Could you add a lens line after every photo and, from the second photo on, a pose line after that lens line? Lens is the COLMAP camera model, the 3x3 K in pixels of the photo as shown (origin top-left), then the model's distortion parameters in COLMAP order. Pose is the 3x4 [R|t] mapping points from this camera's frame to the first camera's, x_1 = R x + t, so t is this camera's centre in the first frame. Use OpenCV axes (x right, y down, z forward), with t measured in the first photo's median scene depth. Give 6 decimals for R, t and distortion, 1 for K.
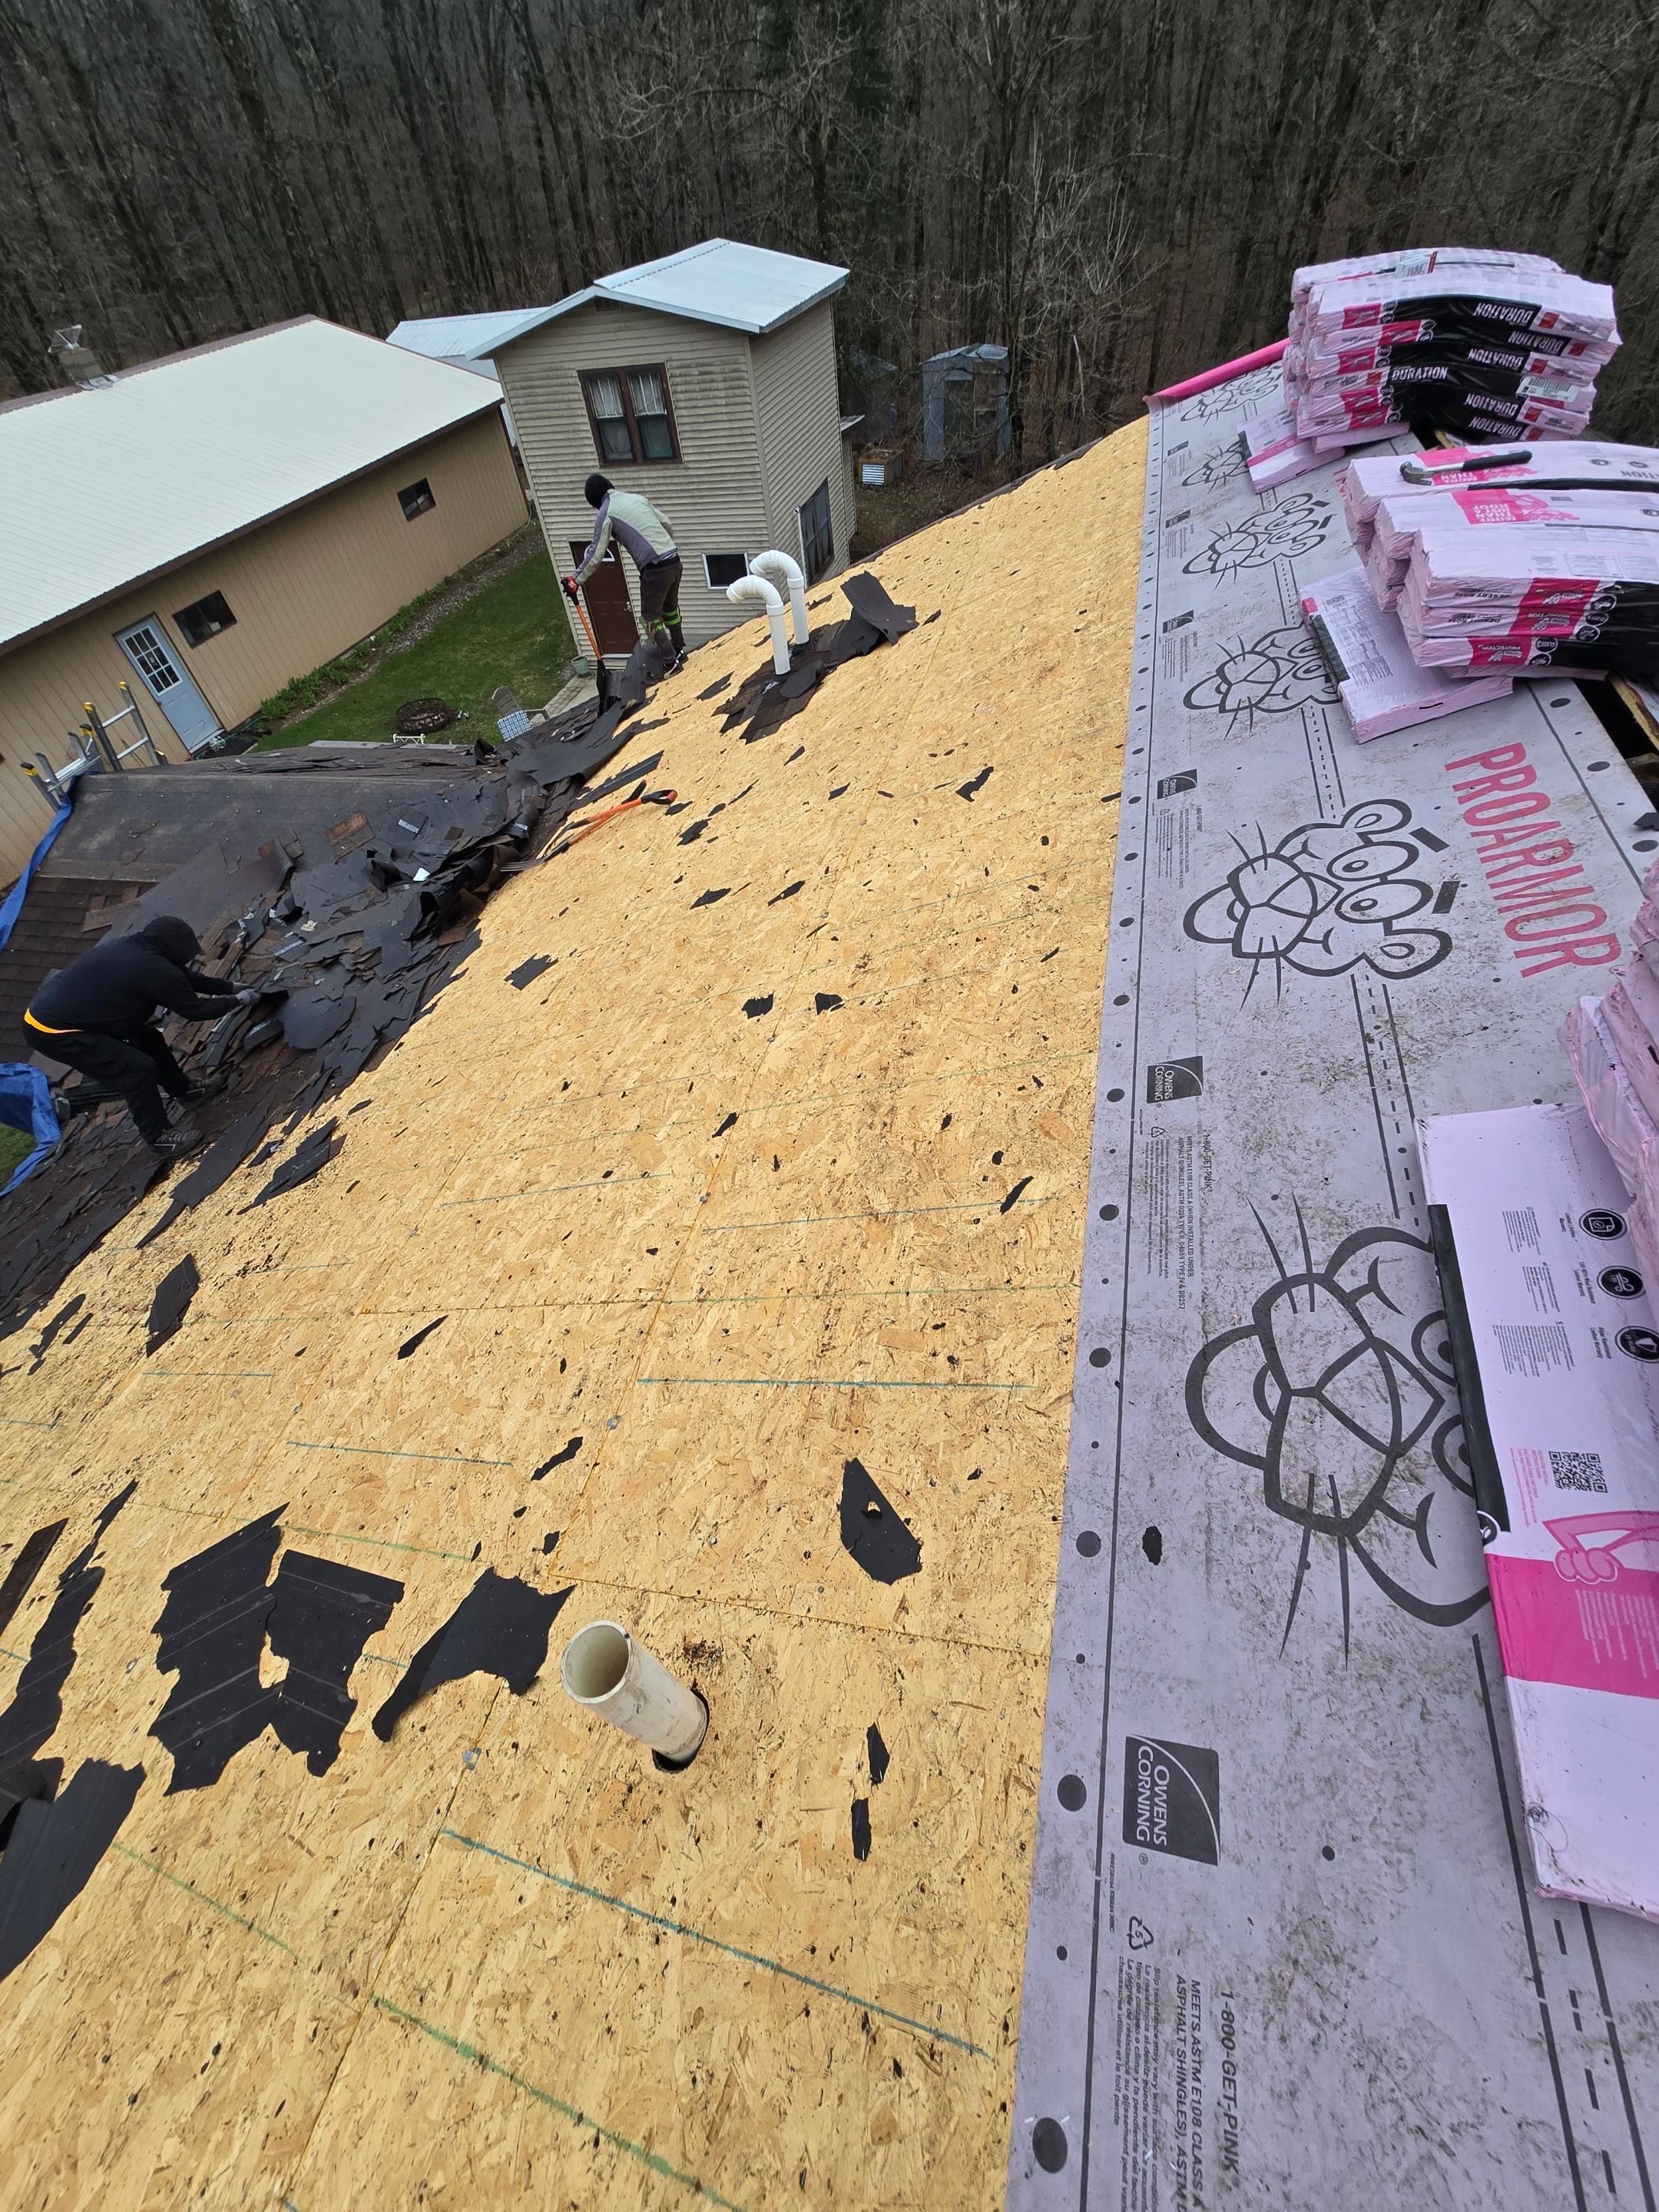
lens RADIAL K [[892.1, 0, 824.1], [0, 892.1, 1103.5], [0, 0, 1]] dist [-0.002955, 0.000189]
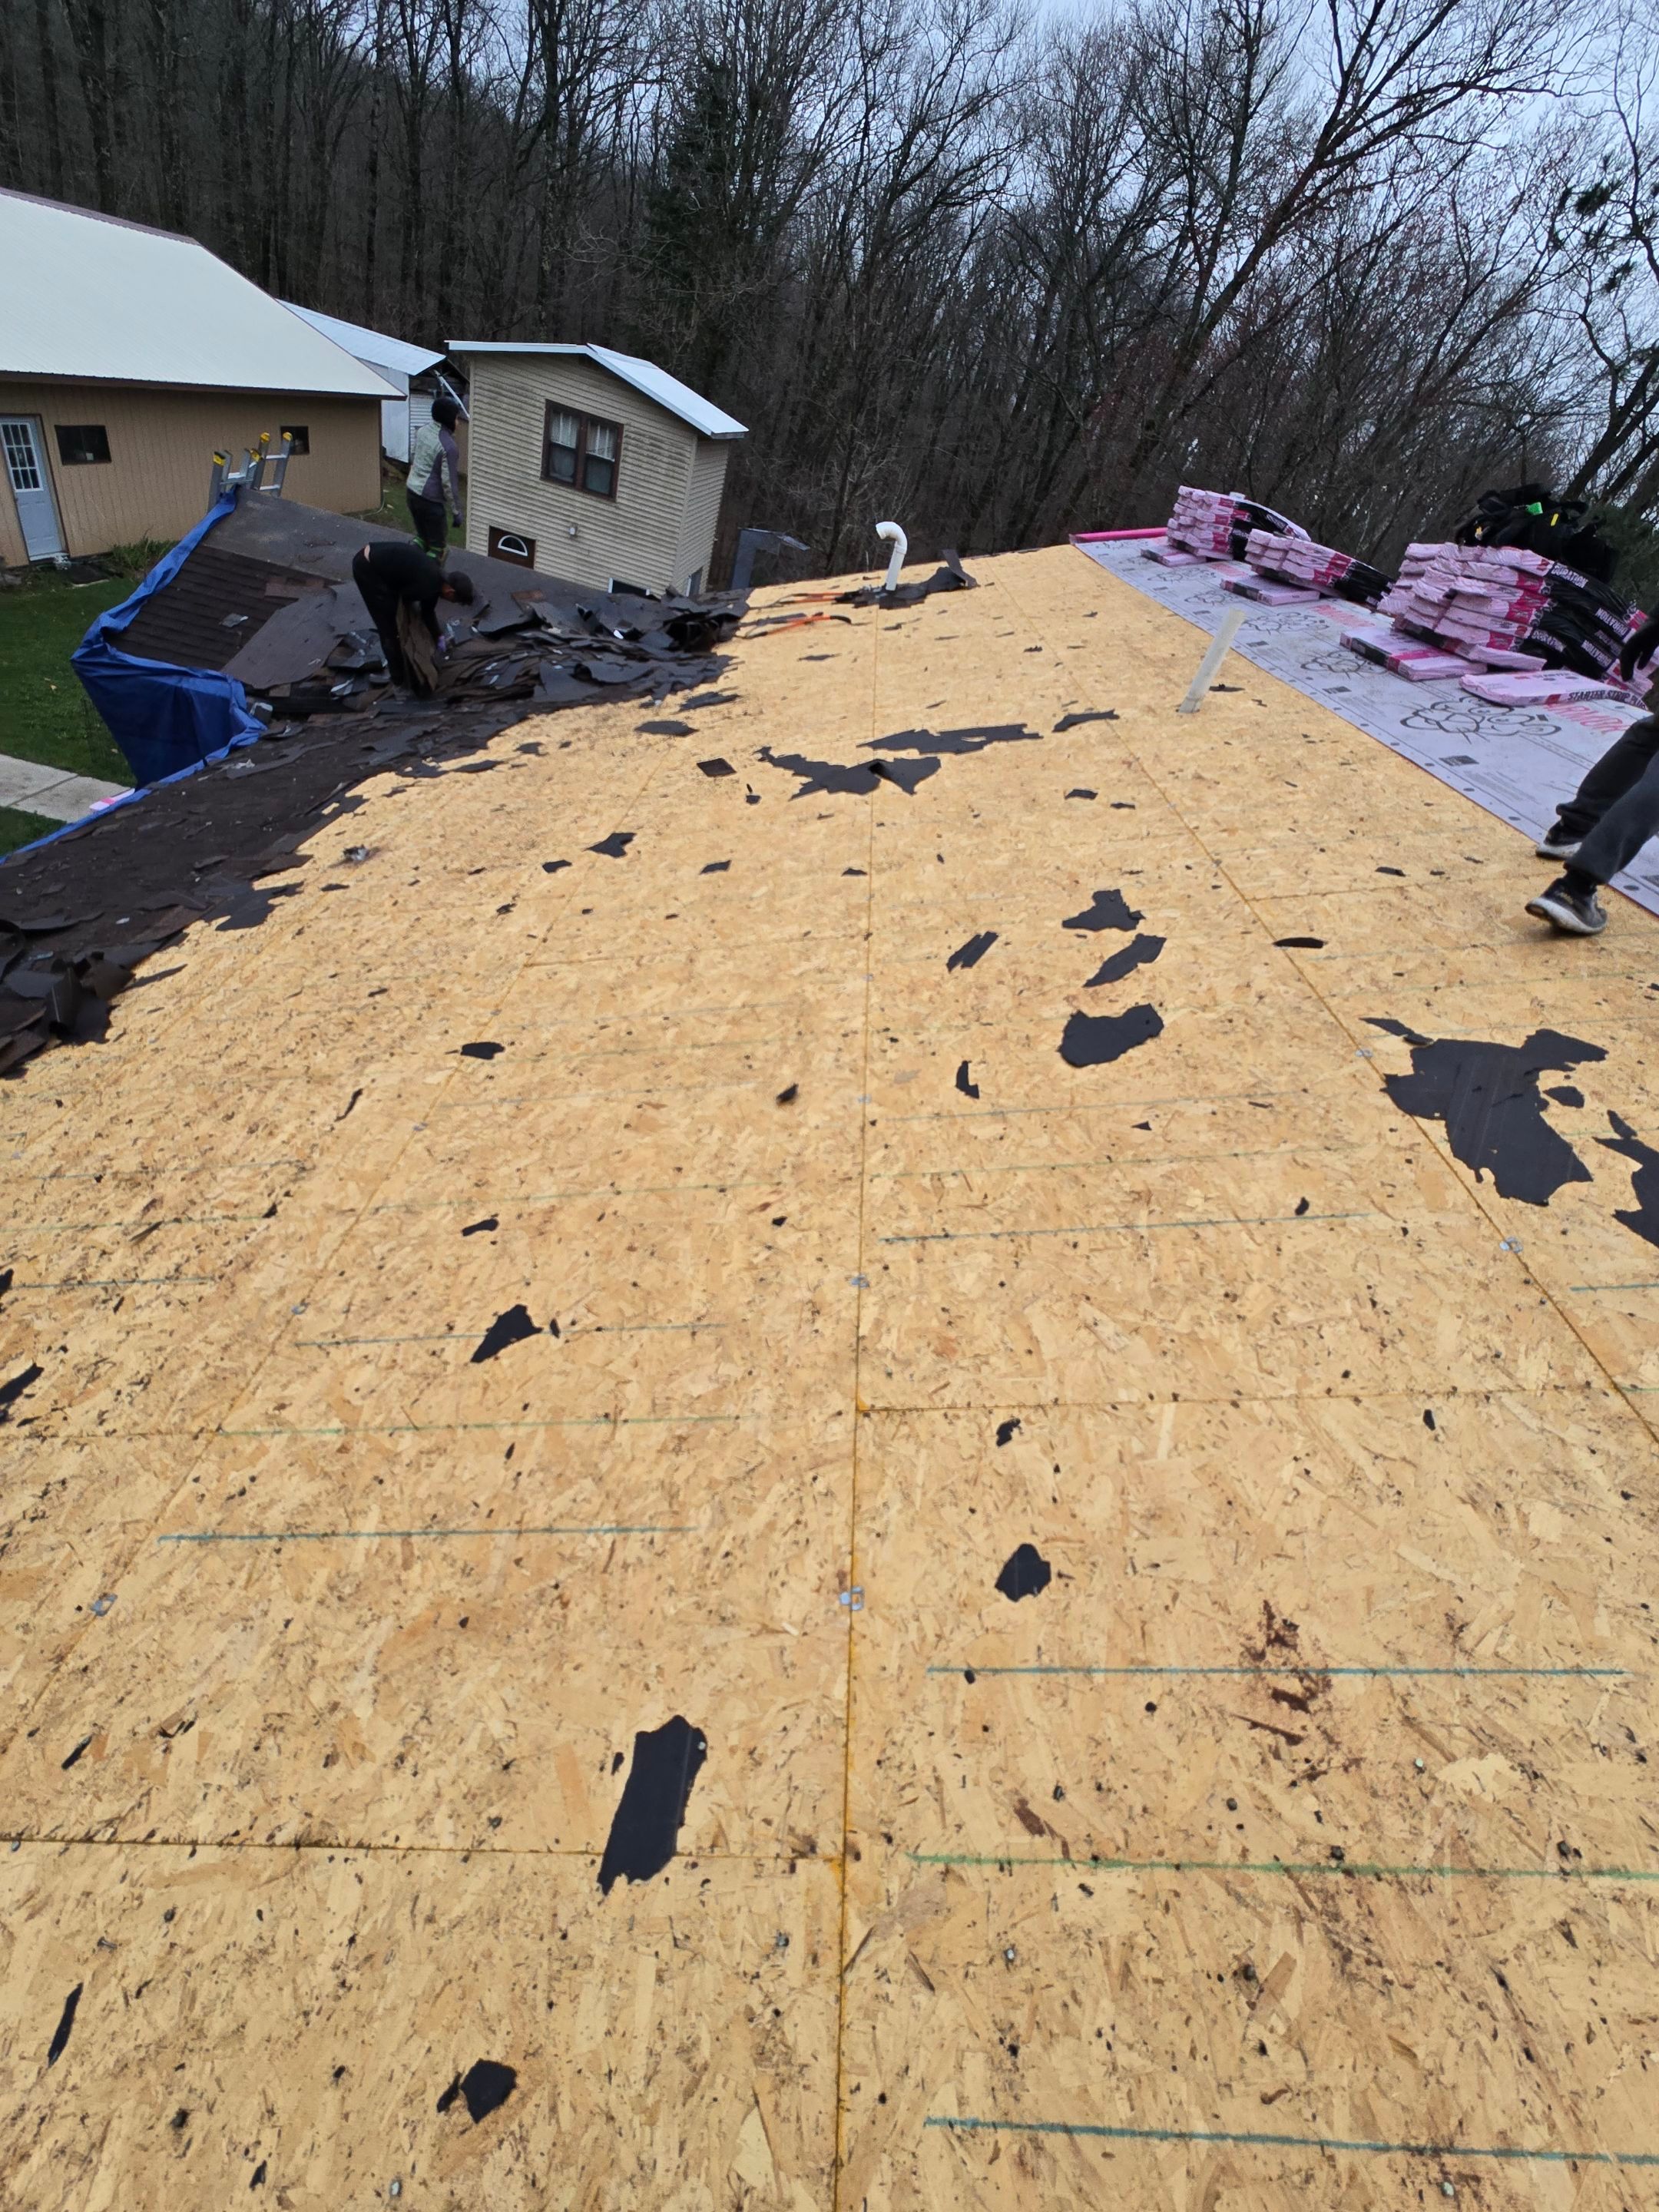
lens RADIAL K [[901.8, 0, 839.2], [0, 901.8, 1089.8], [0, 0, 1]] dist [-0.000913, -0.000116]
pose [[0.911463, 0.153170, 0.381804, -0.540997], [-0.085433, 0.978343, -0.188536, 0.634337], [-0.402413, 0.139225, 0.904809, -0.285625]]
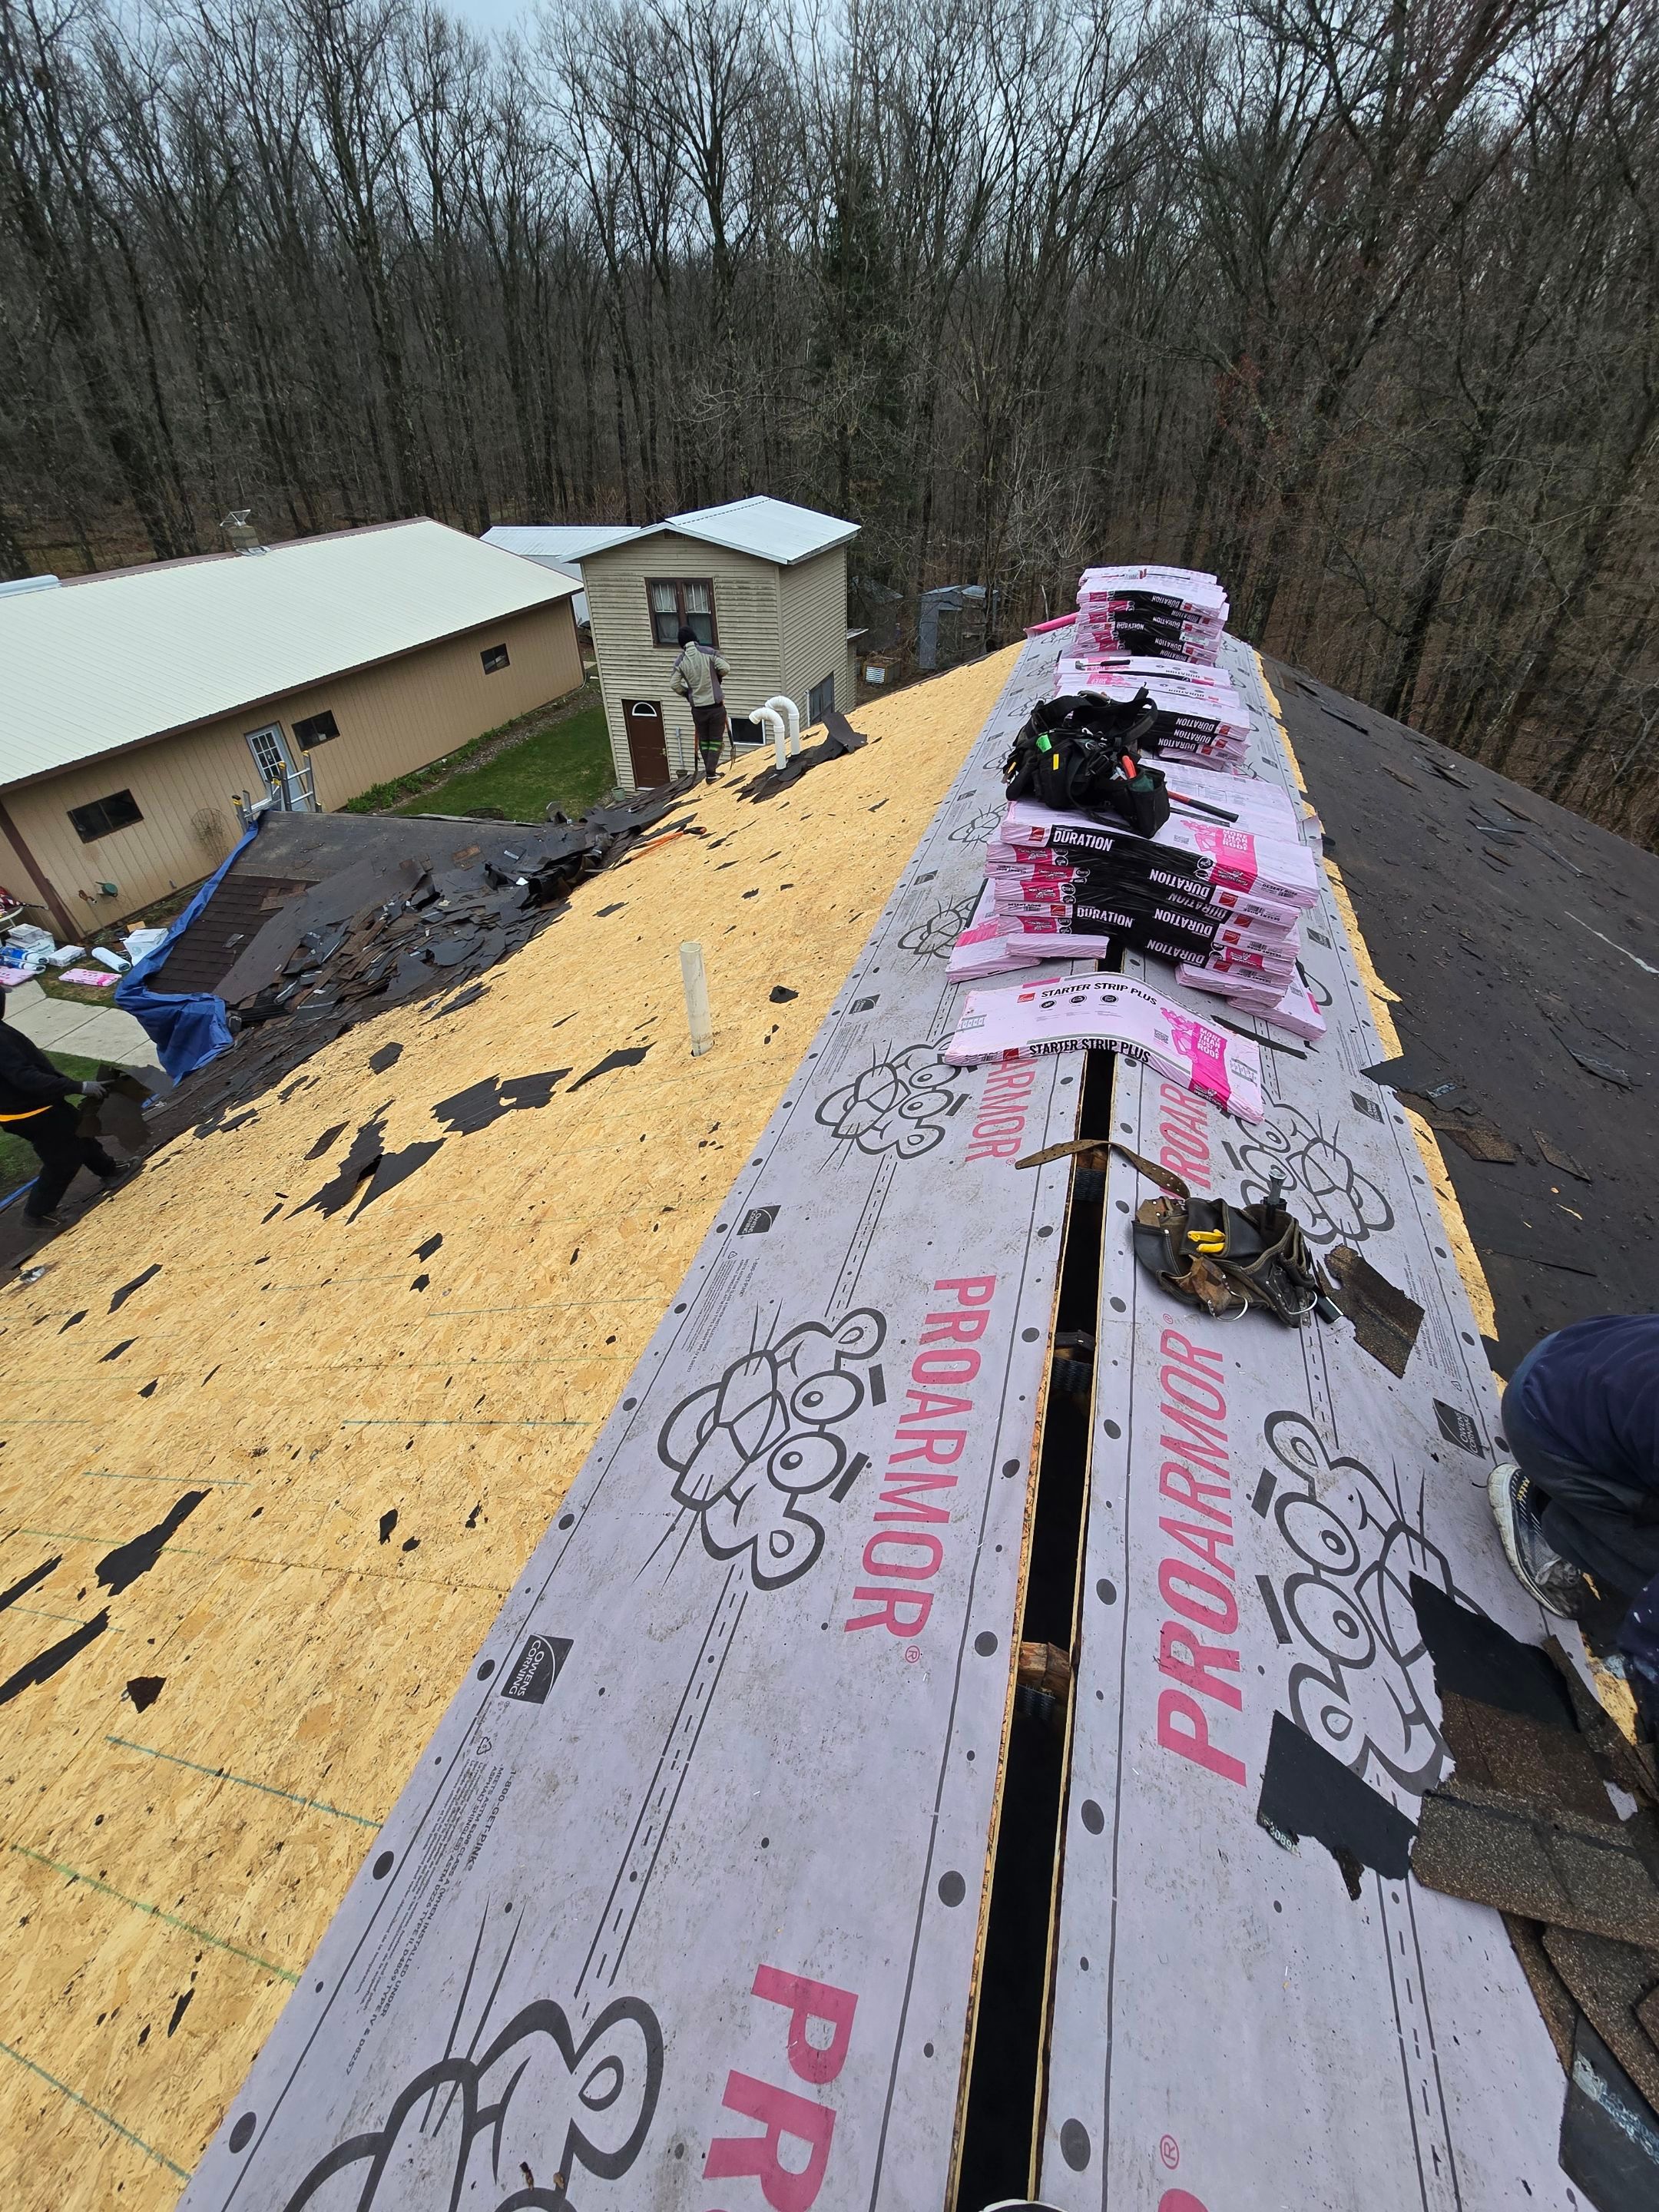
lens RADIAL K [[893.6, 0, 829.5], [0, 893.6, 1106.0], [0, 0, 1]] dist [0.000276, 0.000008]
pose [[0.997008, 0.073585, 0.023674, 0.037727], [-0.068640, 0.983625, -0.166646, 0.295193], [-0.035549, 0.164522, 0.985733, -0.370993]]
